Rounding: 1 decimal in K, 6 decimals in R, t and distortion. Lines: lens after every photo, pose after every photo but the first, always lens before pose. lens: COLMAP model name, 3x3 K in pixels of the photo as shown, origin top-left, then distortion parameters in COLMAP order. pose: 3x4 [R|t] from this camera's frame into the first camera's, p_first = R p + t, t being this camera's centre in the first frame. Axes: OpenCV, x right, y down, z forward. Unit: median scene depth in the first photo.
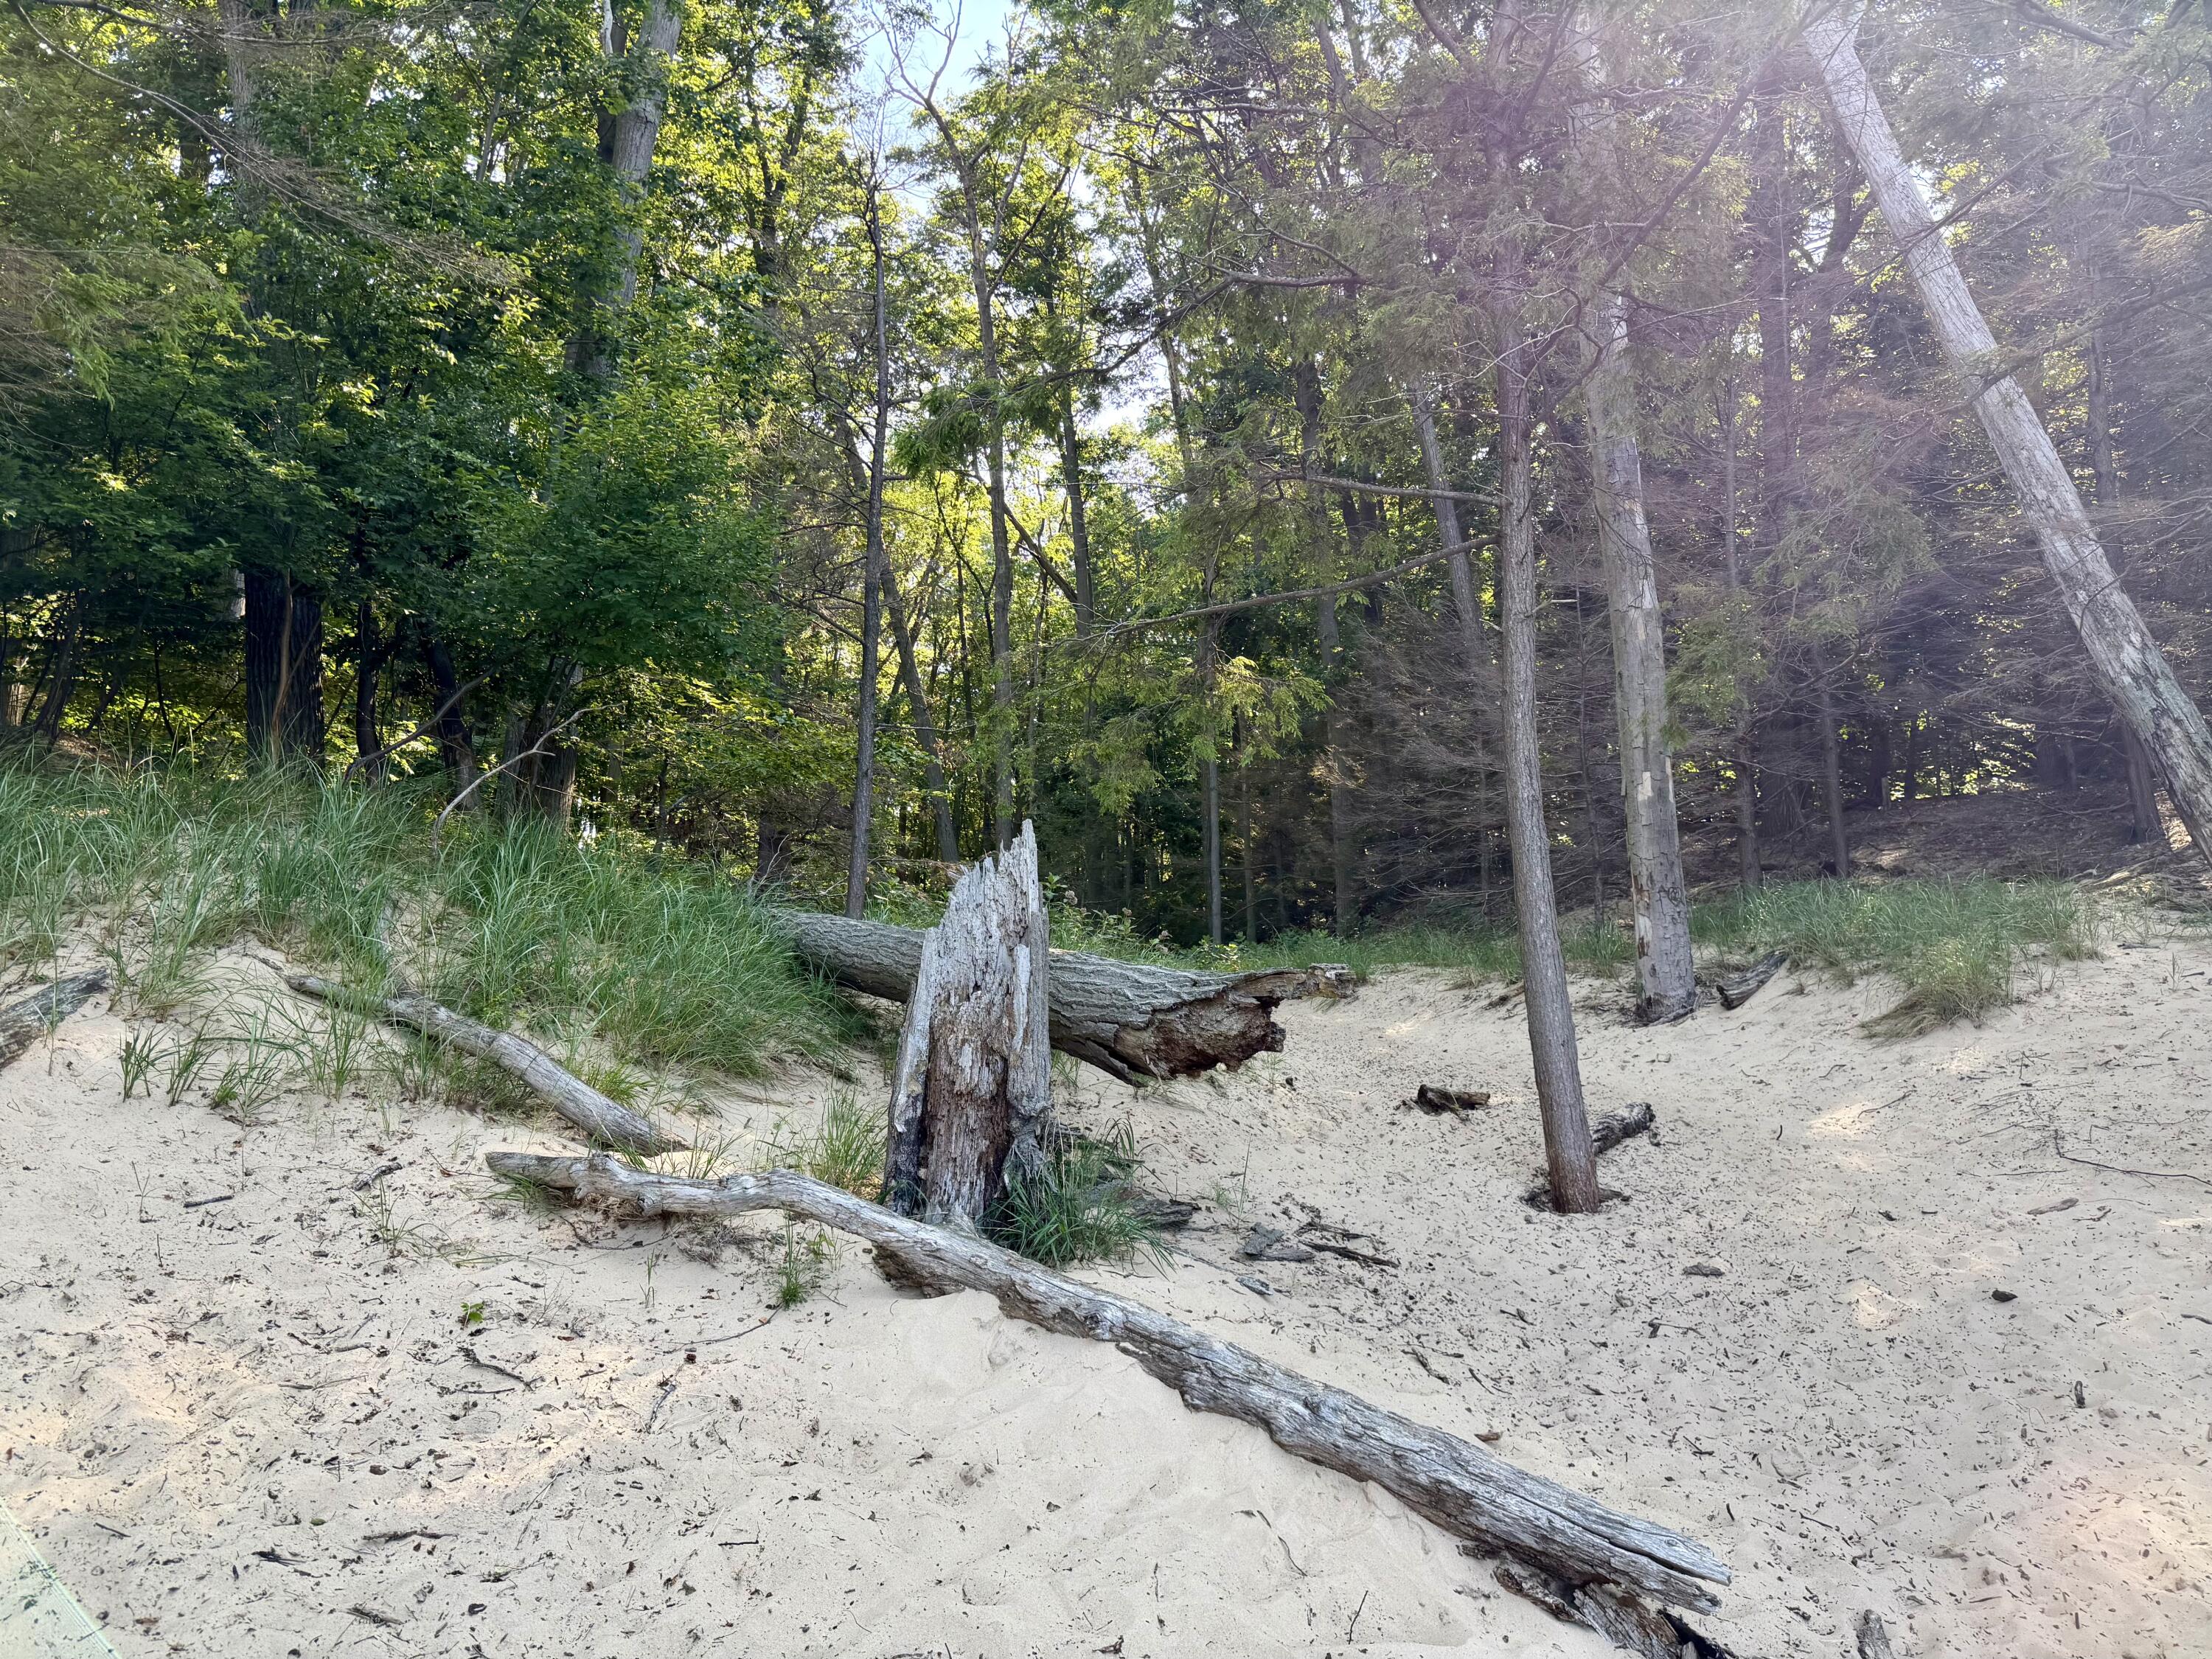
lens RADIAL K [[1472.9, 0, 1106.0], [0, 1472.9, 833.8], [0, 0, 1]] dist [-0.053059, 0.003841]
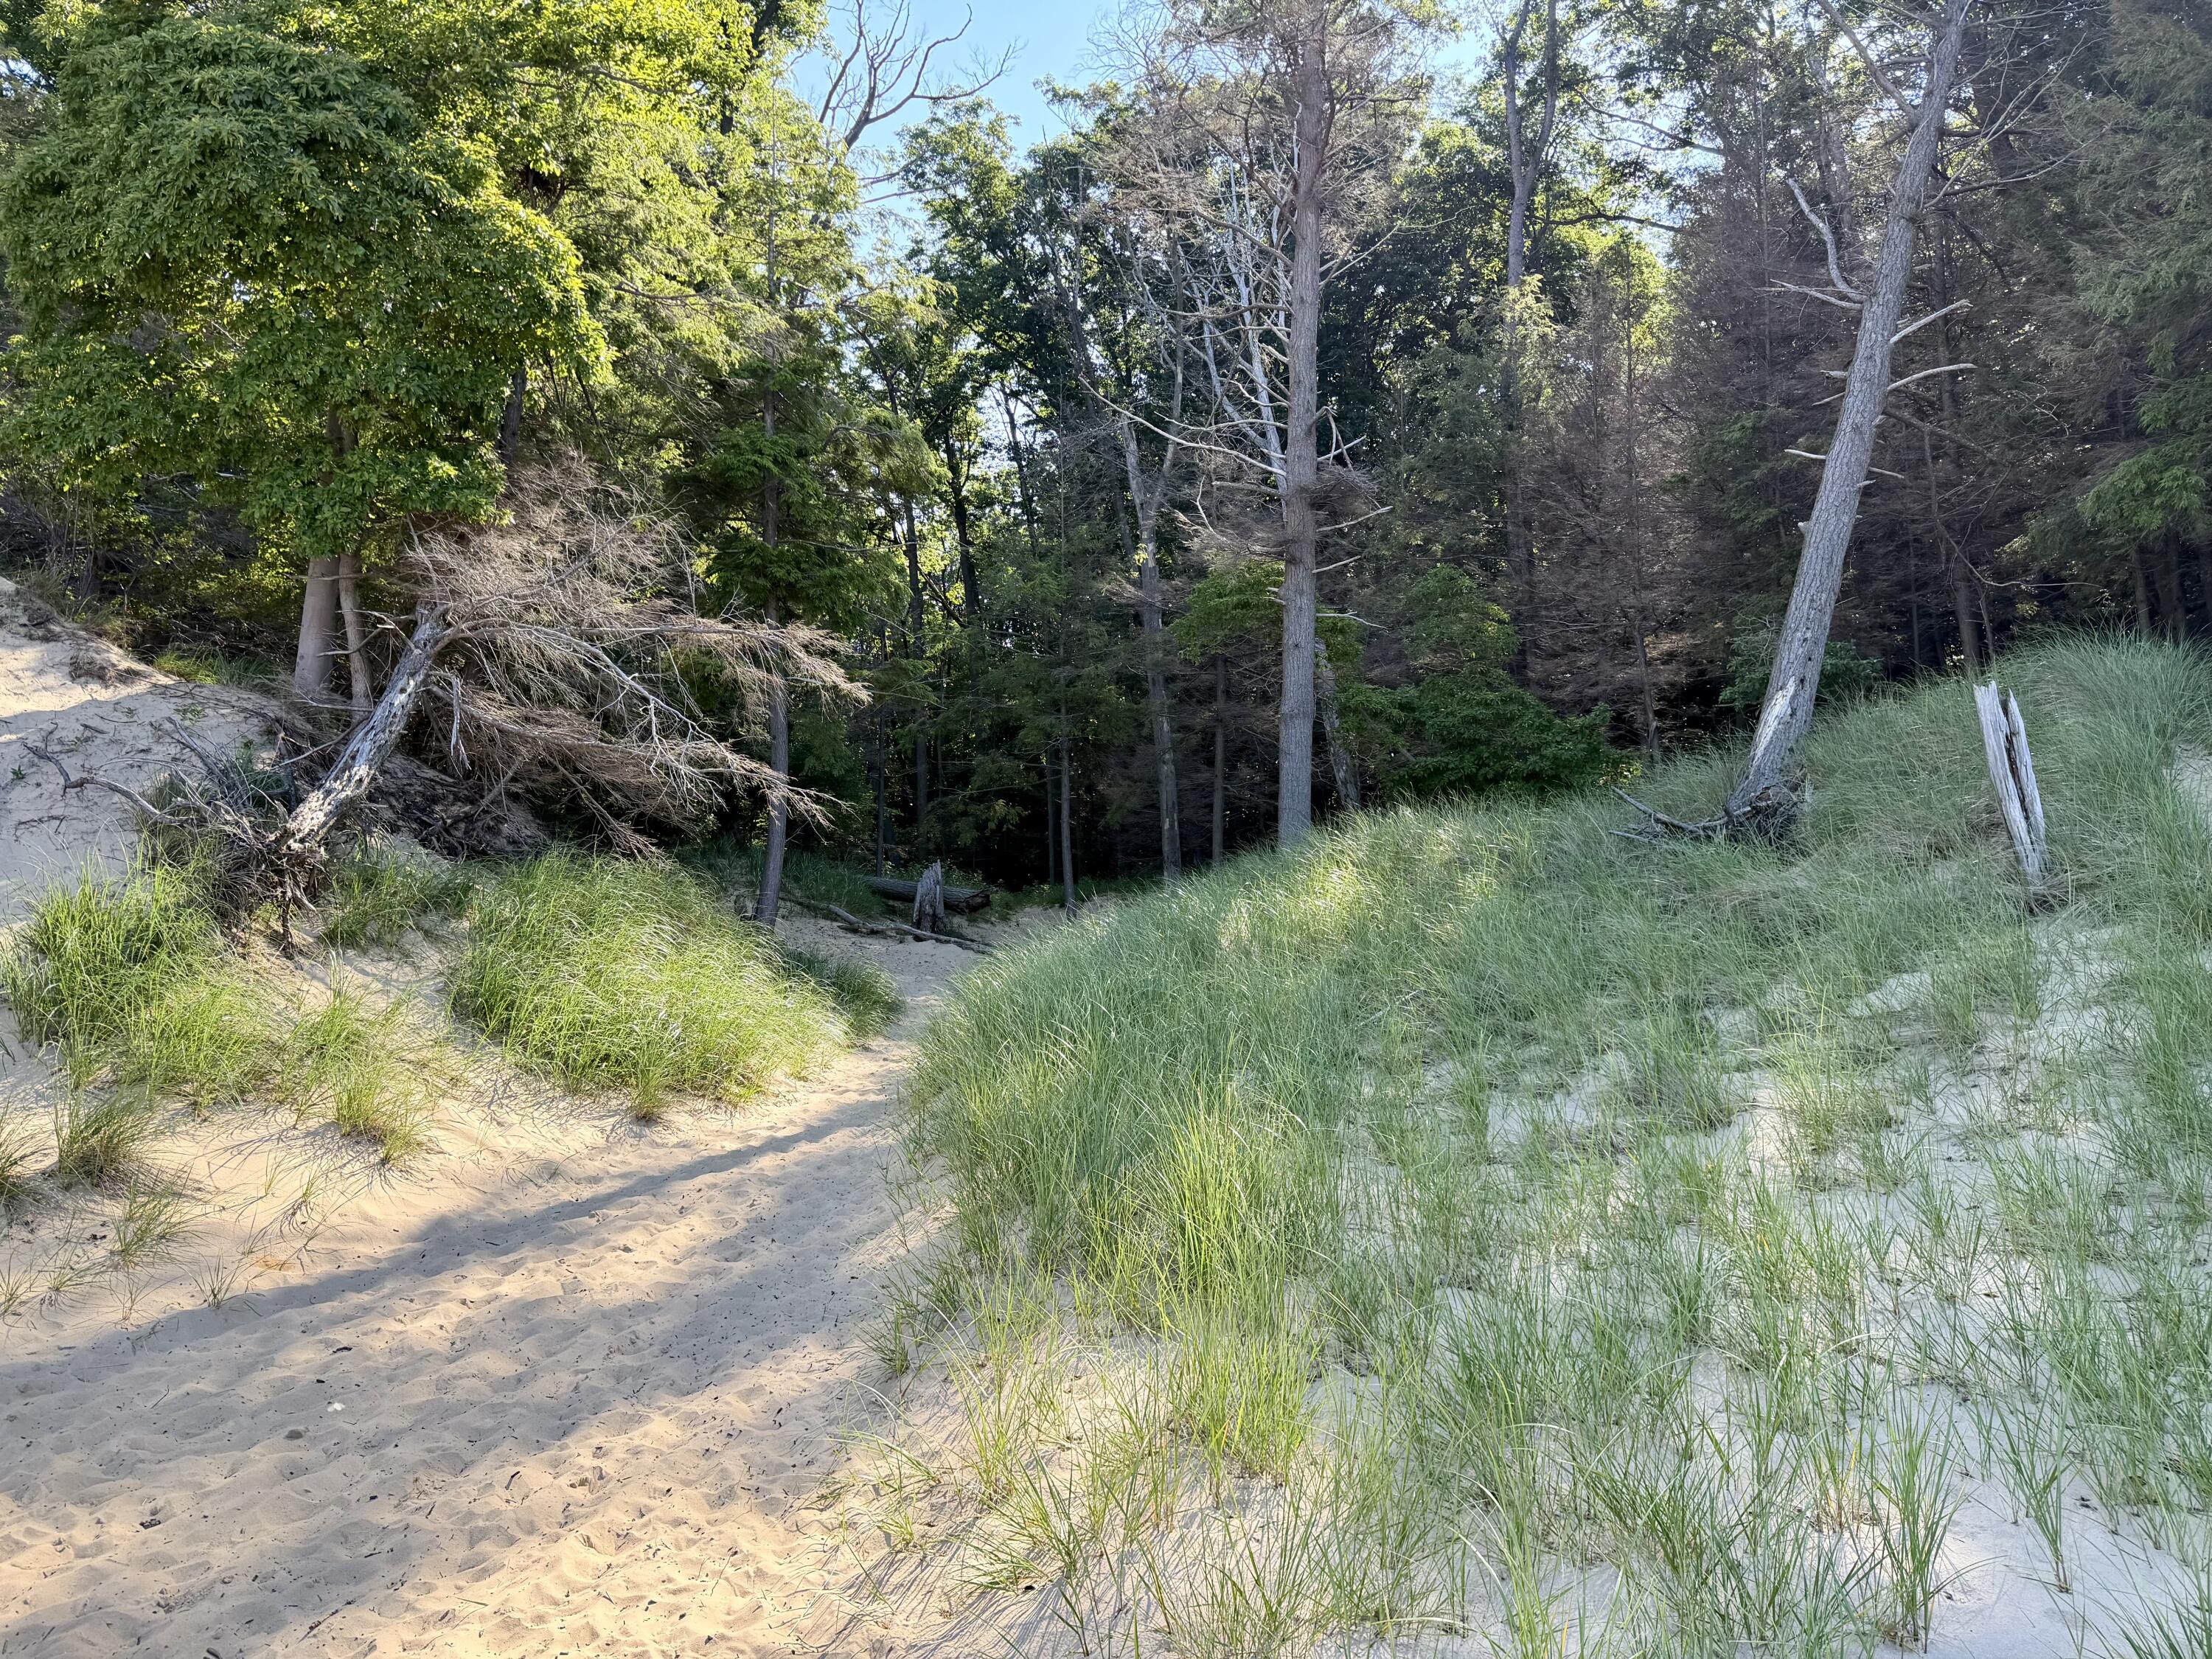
lens RADIAL K [[1472.9, 0, 1105.9], [0, 1472.9, 830.3], [0, 0, 1]] dist [-0.053059, 0.003841]
pose [[0.998080, -0.012522, 0.060652, 0.122991], [0.010202, 0.999210, 0.038406, -0.173433], [-0.061085, -0.037714, 0.997420, -2.362181]]
